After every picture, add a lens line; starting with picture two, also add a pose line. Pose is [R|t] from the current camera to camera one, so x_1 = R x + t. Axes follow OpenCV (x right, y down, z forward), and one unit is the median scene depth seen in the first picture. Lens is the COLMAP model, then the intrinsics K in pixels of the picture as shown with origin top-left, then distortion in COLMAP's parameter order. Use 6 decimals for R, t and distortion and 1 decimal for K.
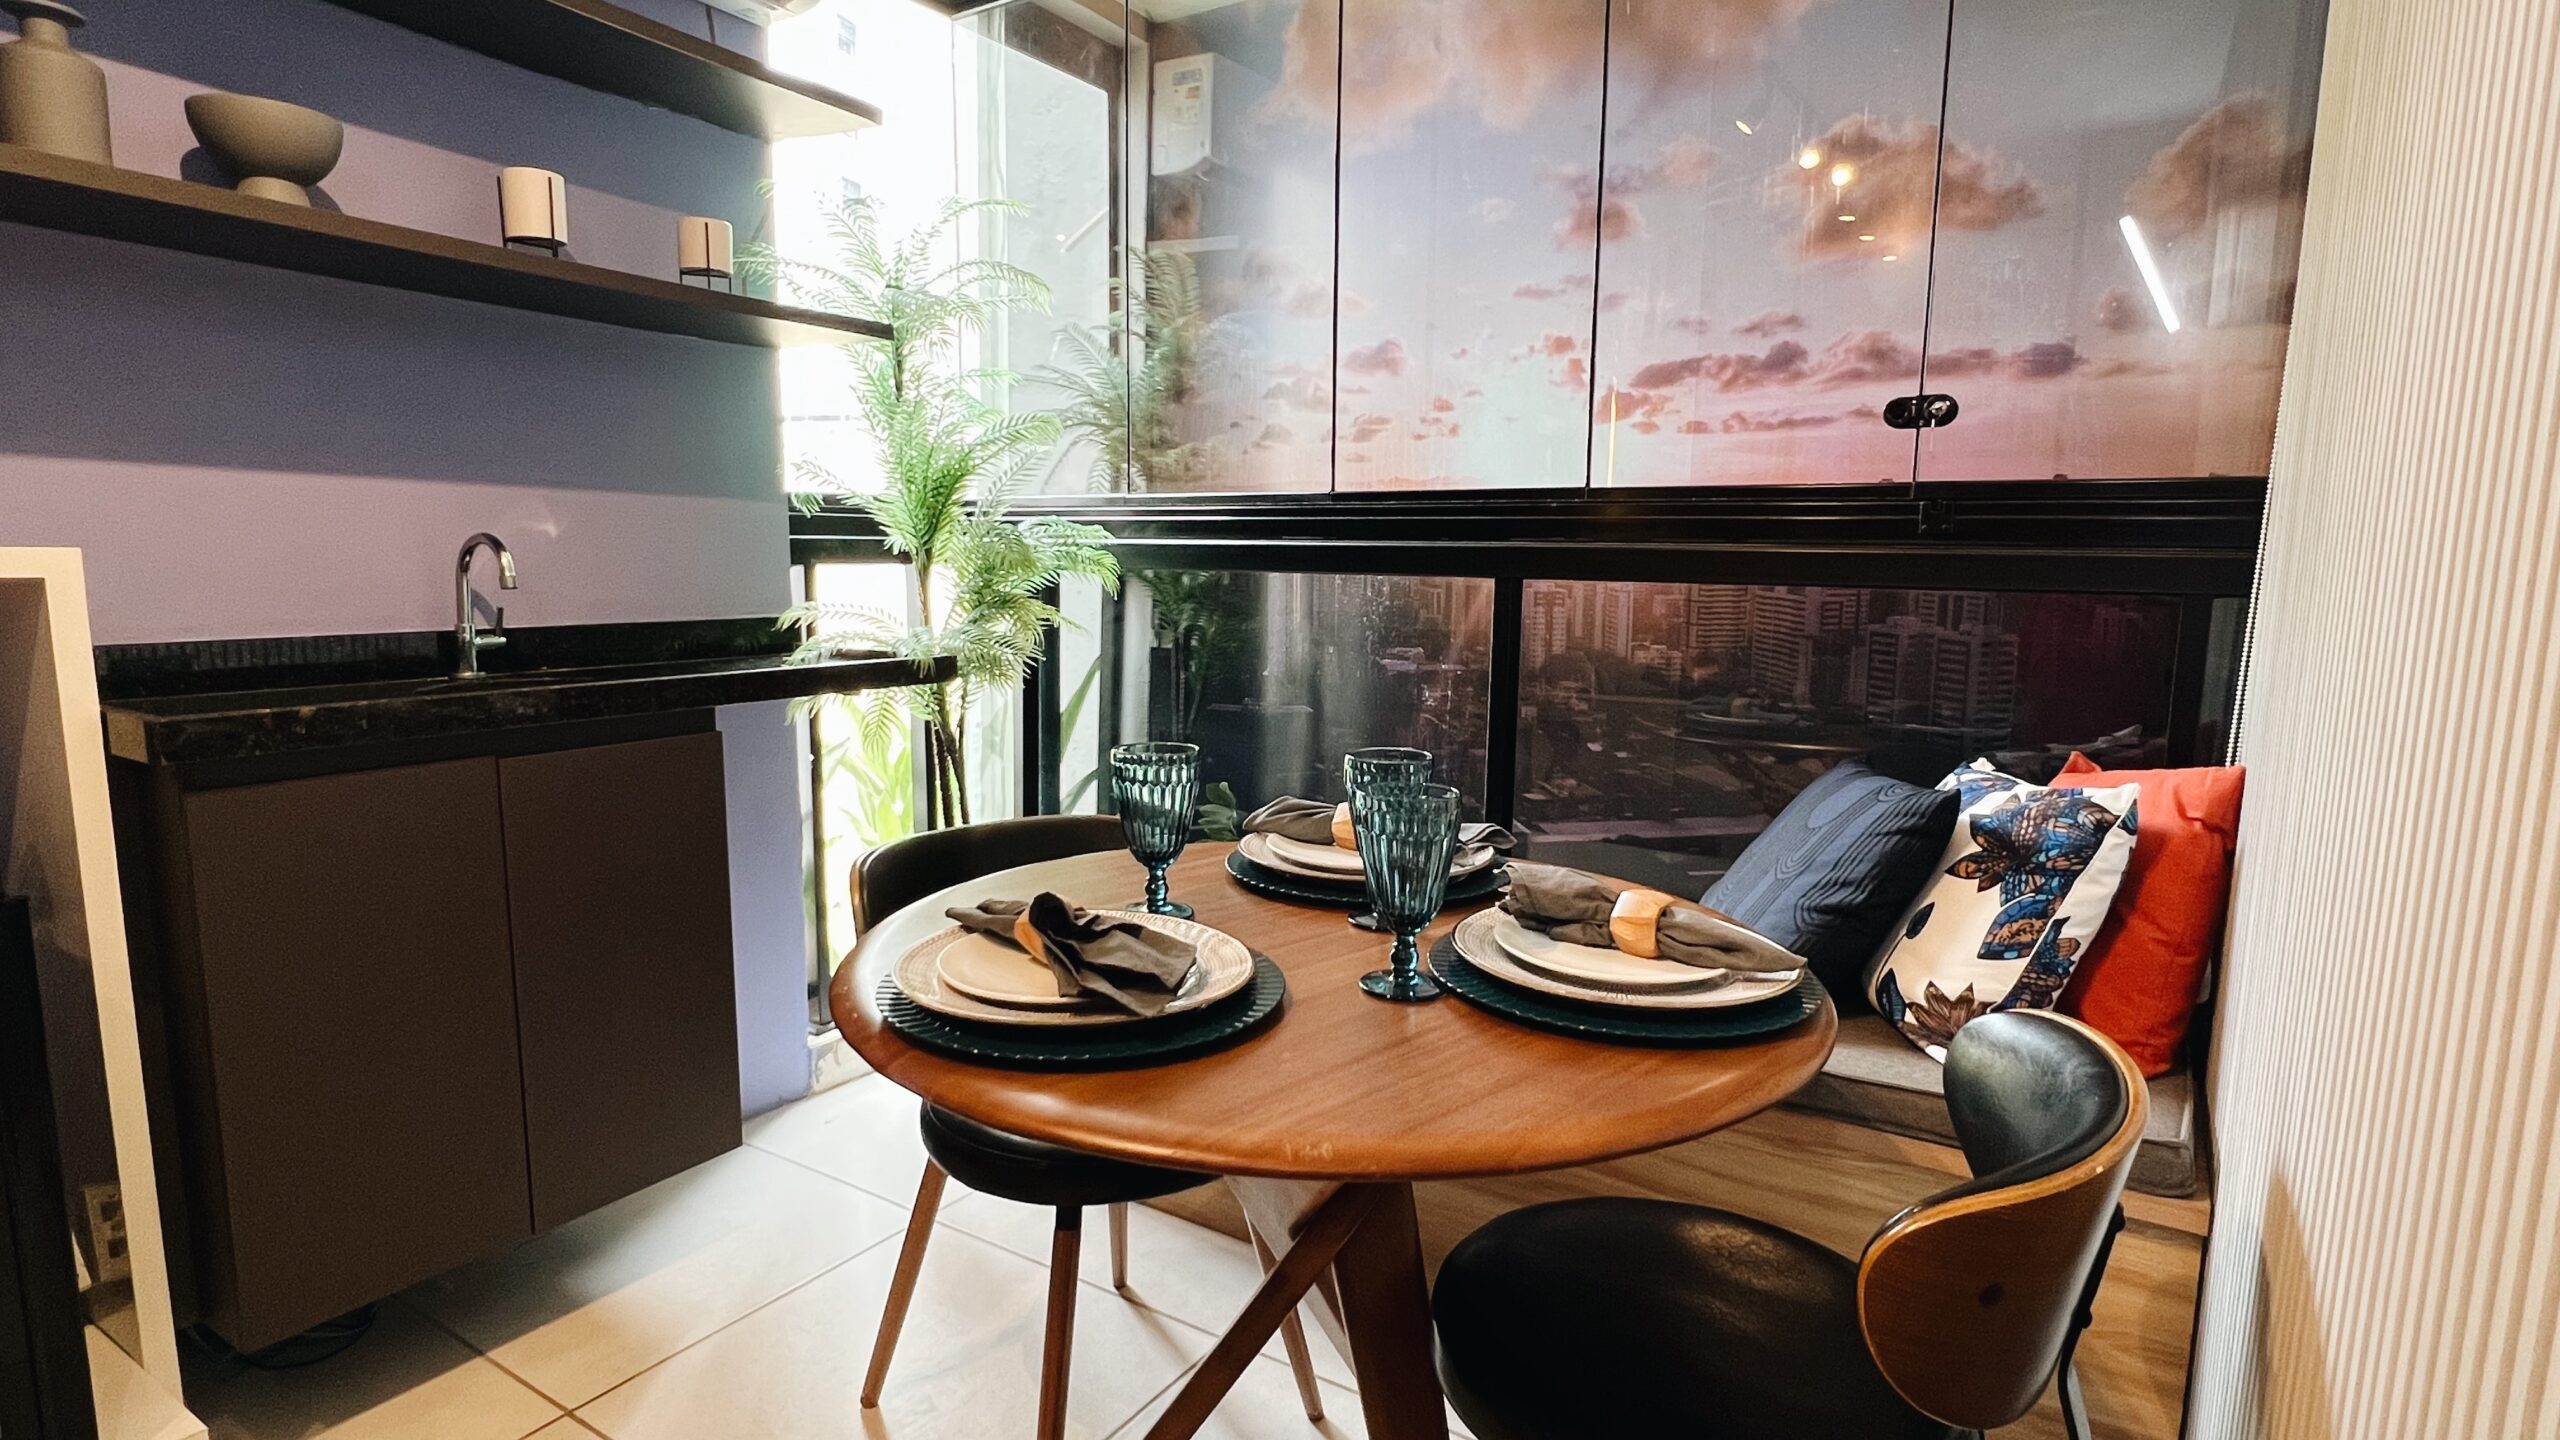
lens RADIAL K [[1287.0, 0, 1278.1], [0, 1287.0, 732.5], [0, 0, 1]] dist [0.002101, -0.000130]
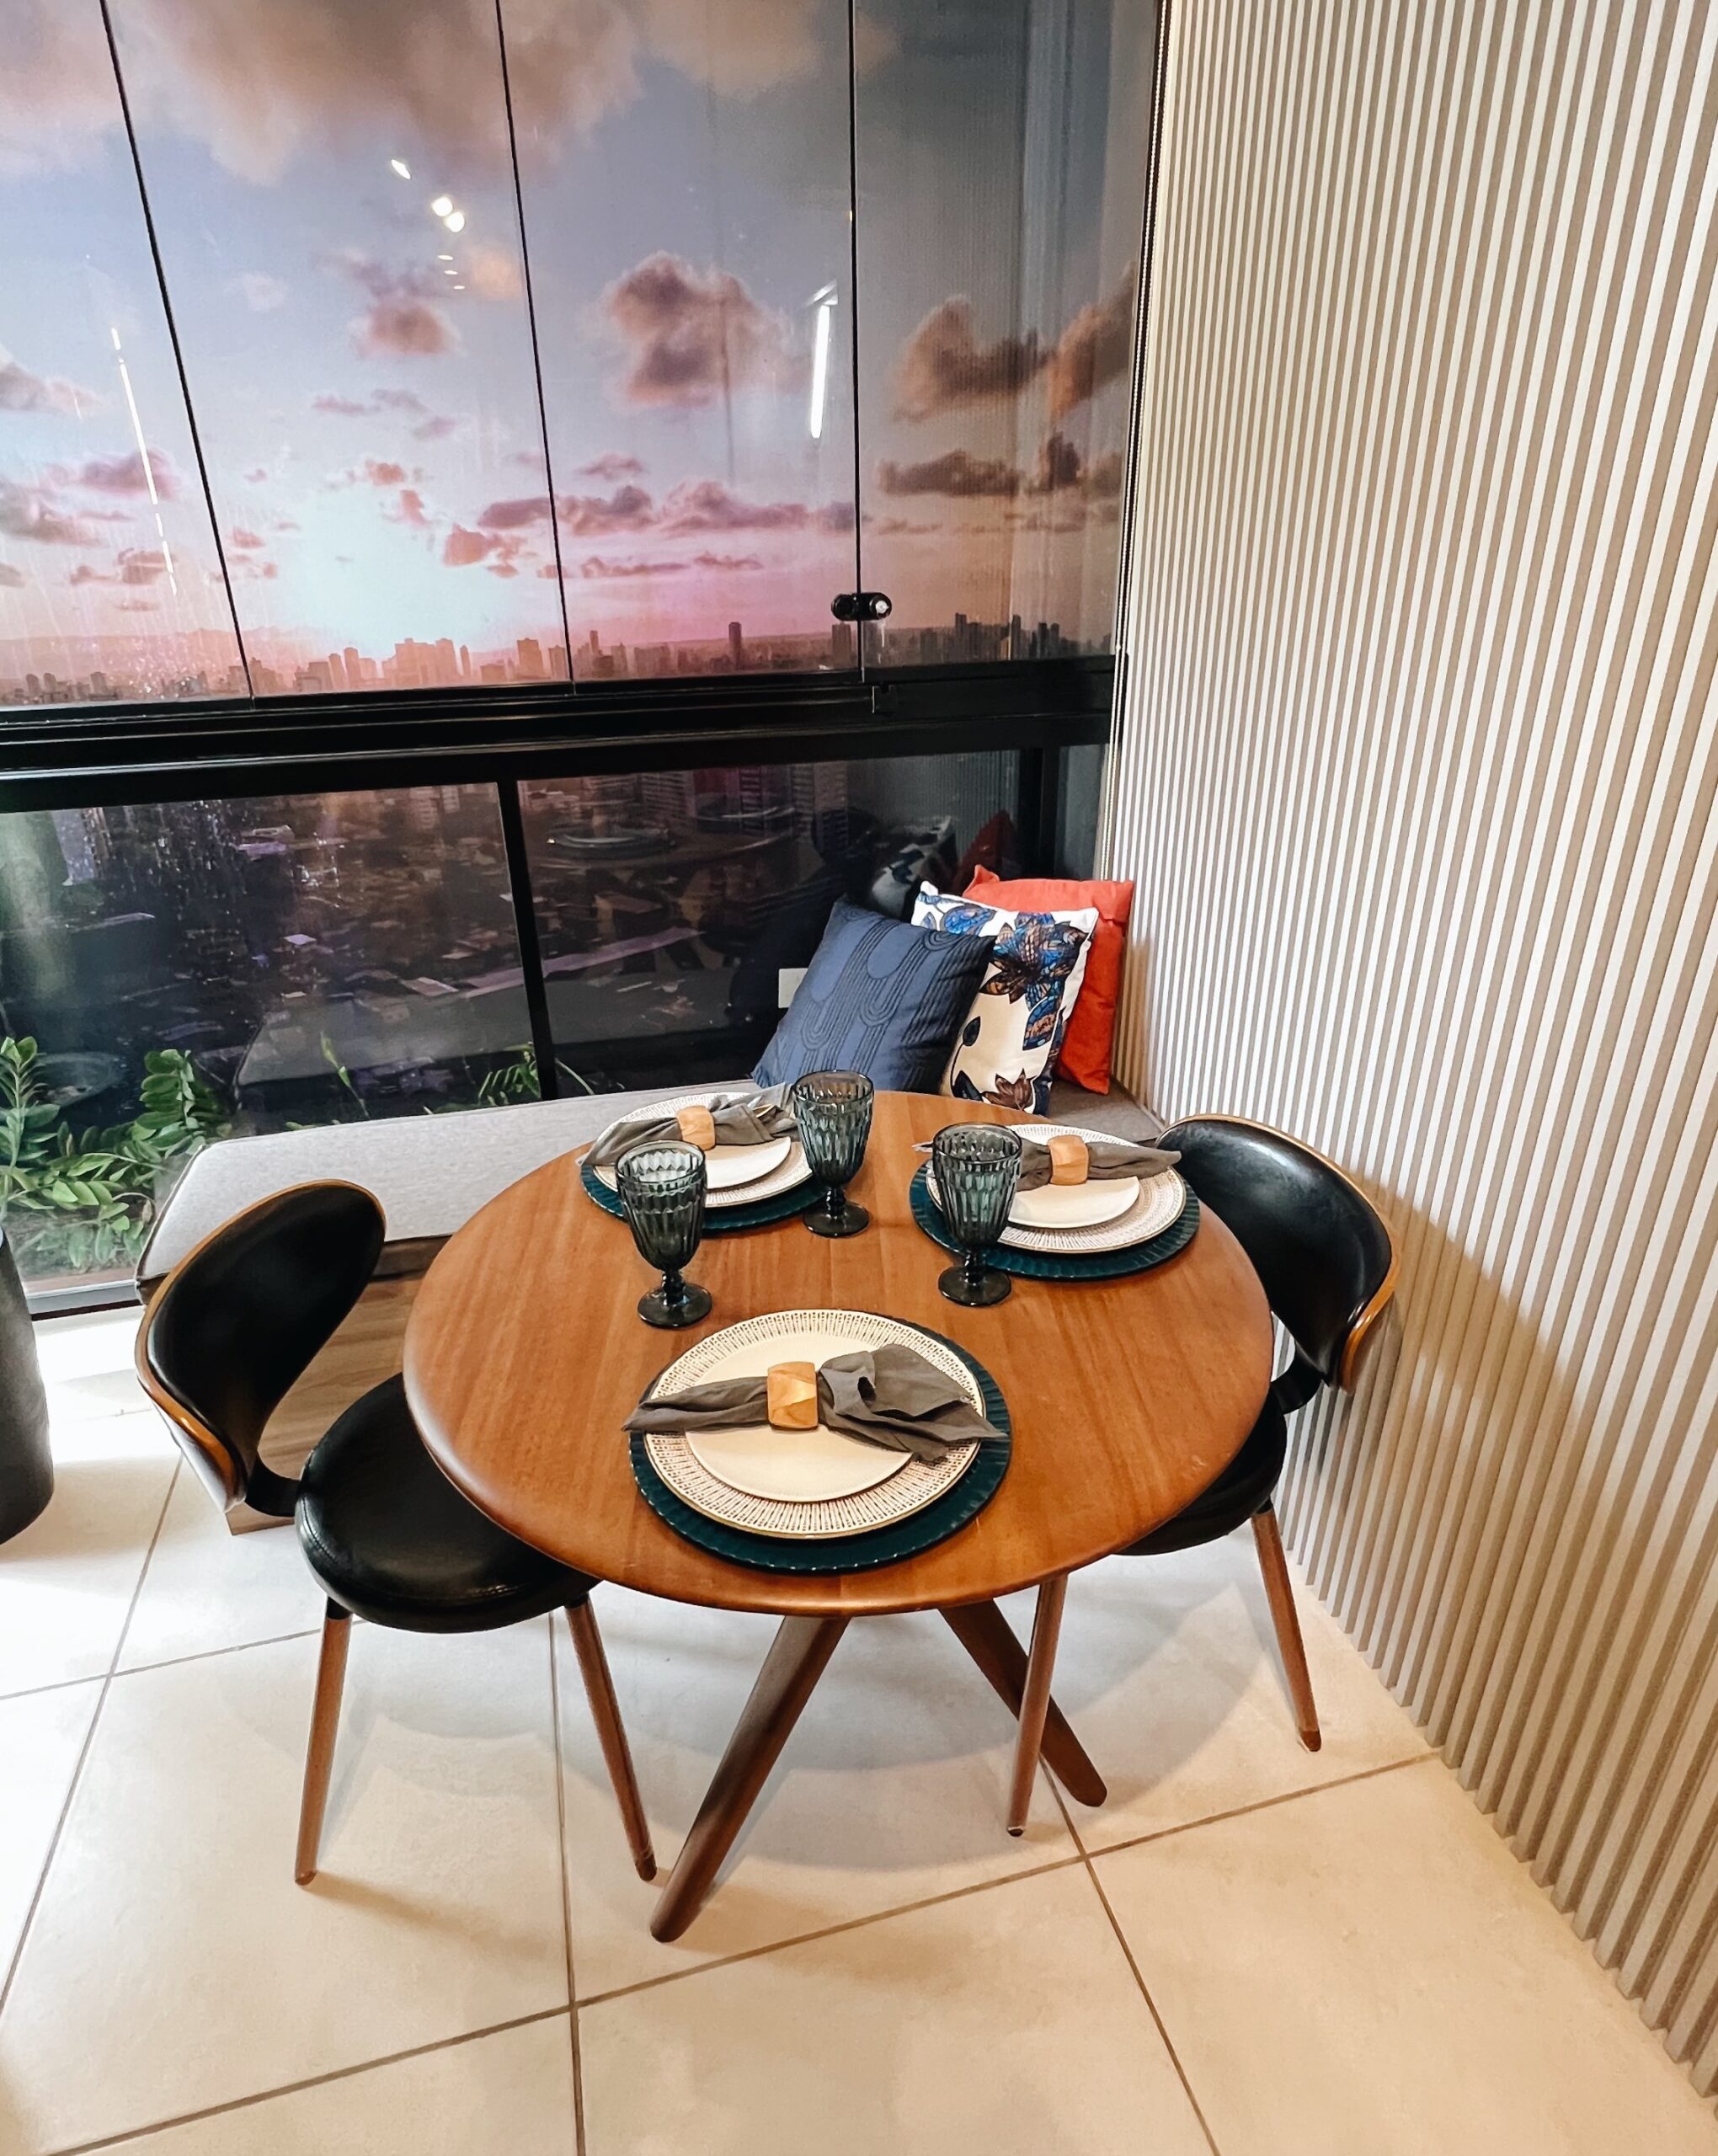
lens RADIAL K [[1205.2, 0, 862.4], [0, 1205.2, 1071.4], [0, 0, 1]] dist [0.000352, 0.002250]
pose [[0.676946, -0.329422, 0.658198, -0.273043], [0.130307, 0.933765, 0.333322, -0.160200], [-0.724406, -0.139873, 0.675034, 0.137173]]
